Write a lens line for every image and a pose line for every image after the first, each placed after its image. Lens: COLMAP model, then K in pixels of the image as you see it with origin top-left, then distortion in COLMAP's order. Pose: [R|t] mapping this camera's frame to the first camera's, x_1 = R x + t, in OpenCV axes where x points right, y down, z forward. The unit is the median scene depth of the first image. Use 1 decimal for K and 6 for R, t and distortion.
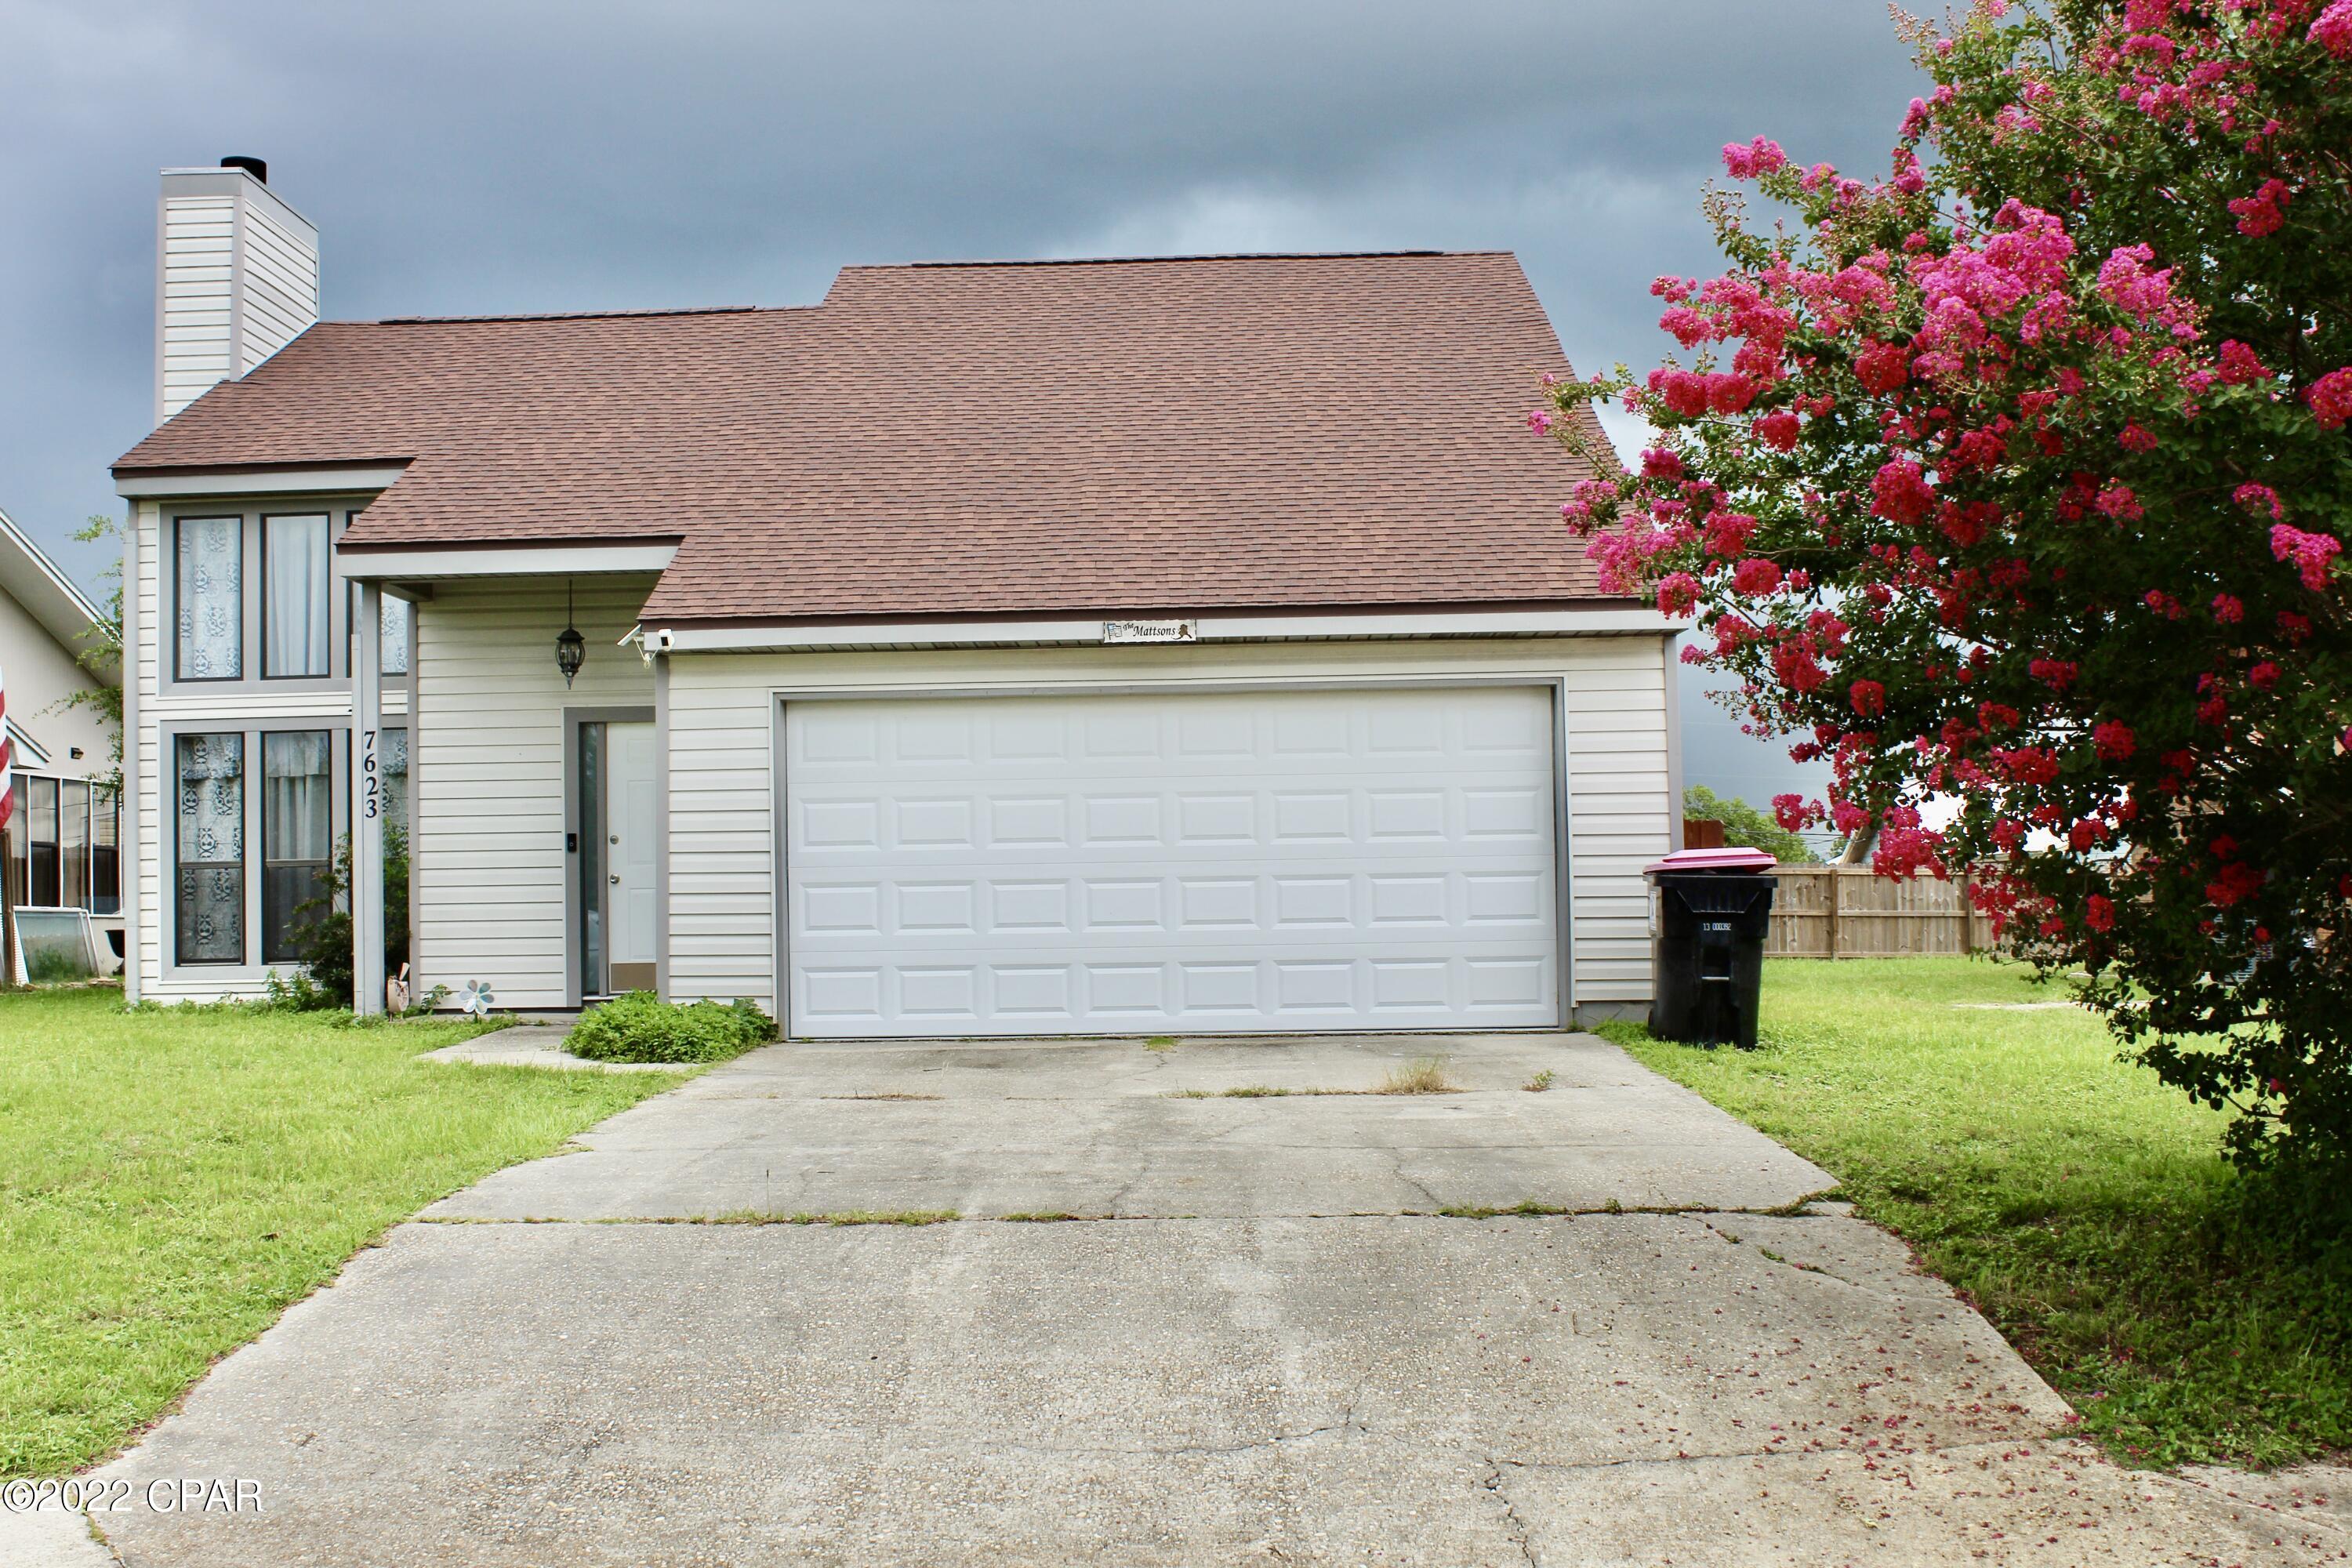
lens RADIAL K [[2605.2, 0, 1179.2], [0, 2605.2, 792.9], [0, 0, 1]] dist [-0.064219, 0.000000]
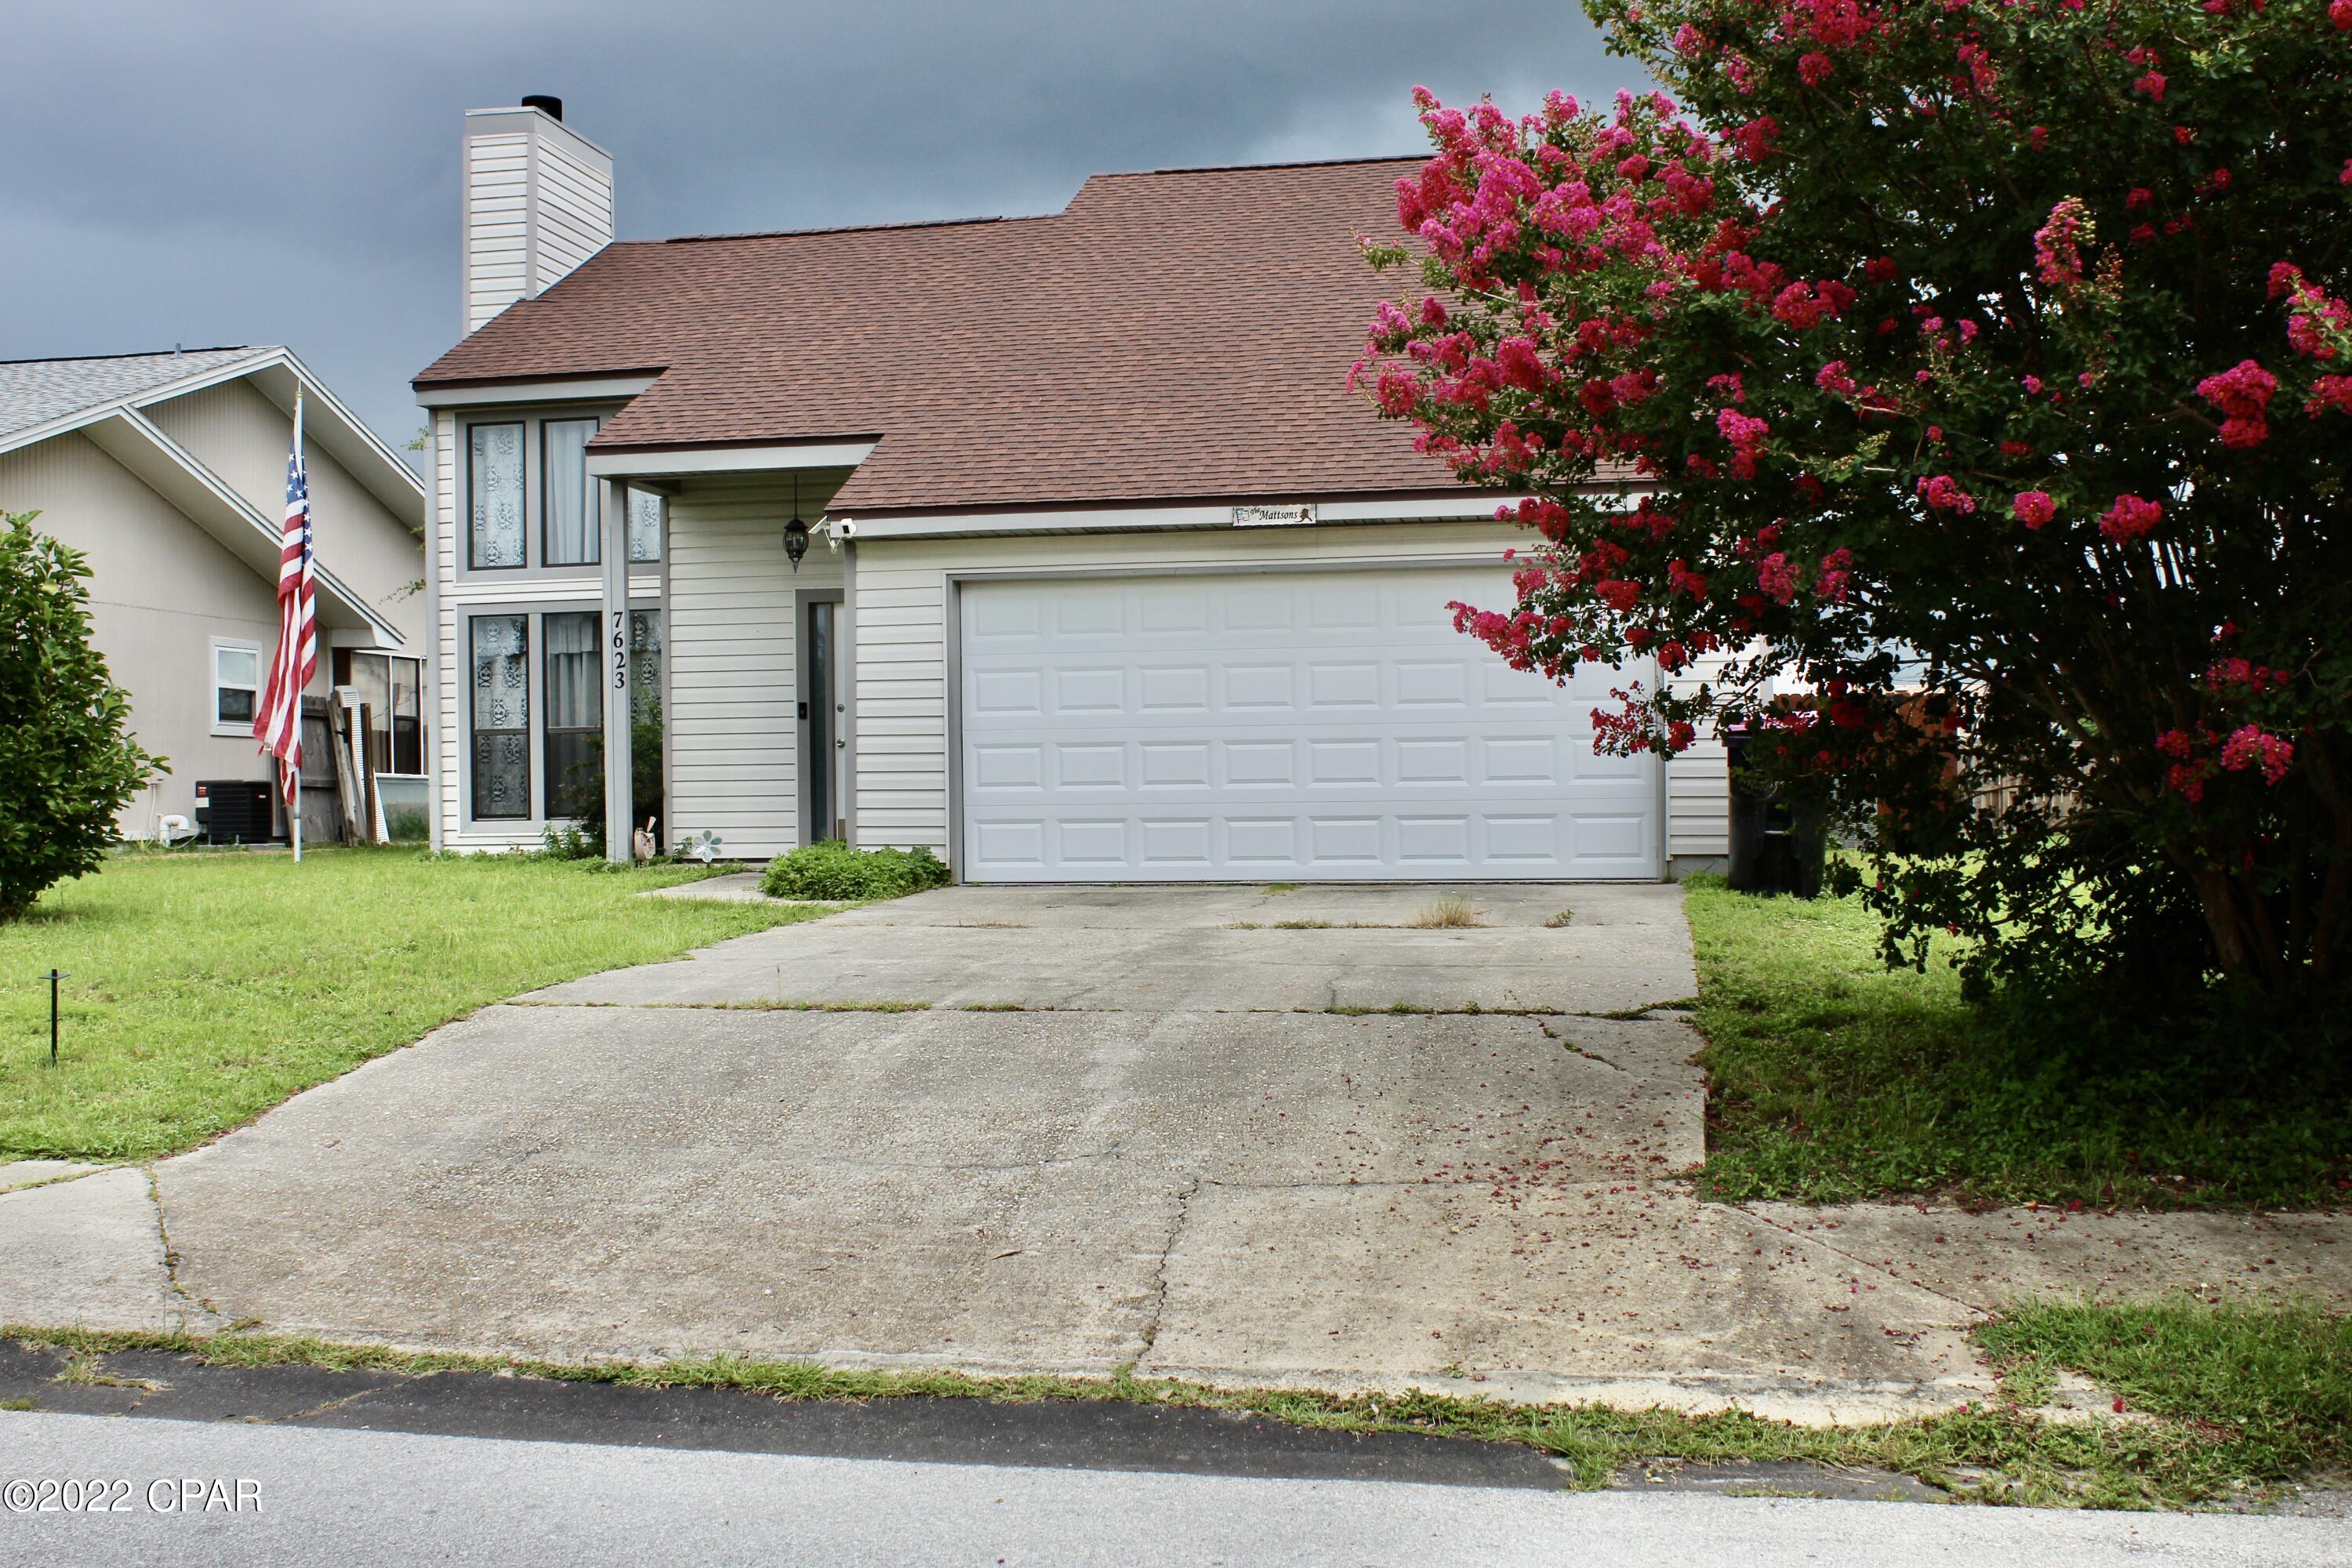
lens RADIAL K [[2605.2, 0, 1171.2], [0, 2605.2, 778.9], [0, 0, 1]] dist [-0.064219, 0.000000]
pose [[0.986939, 0.003536, -0.161054, 0.110868], [0.002917, 0.999203, 0.039815, 0.004668], [0.161067, -0.039764, 0.986142, -0.085971]]
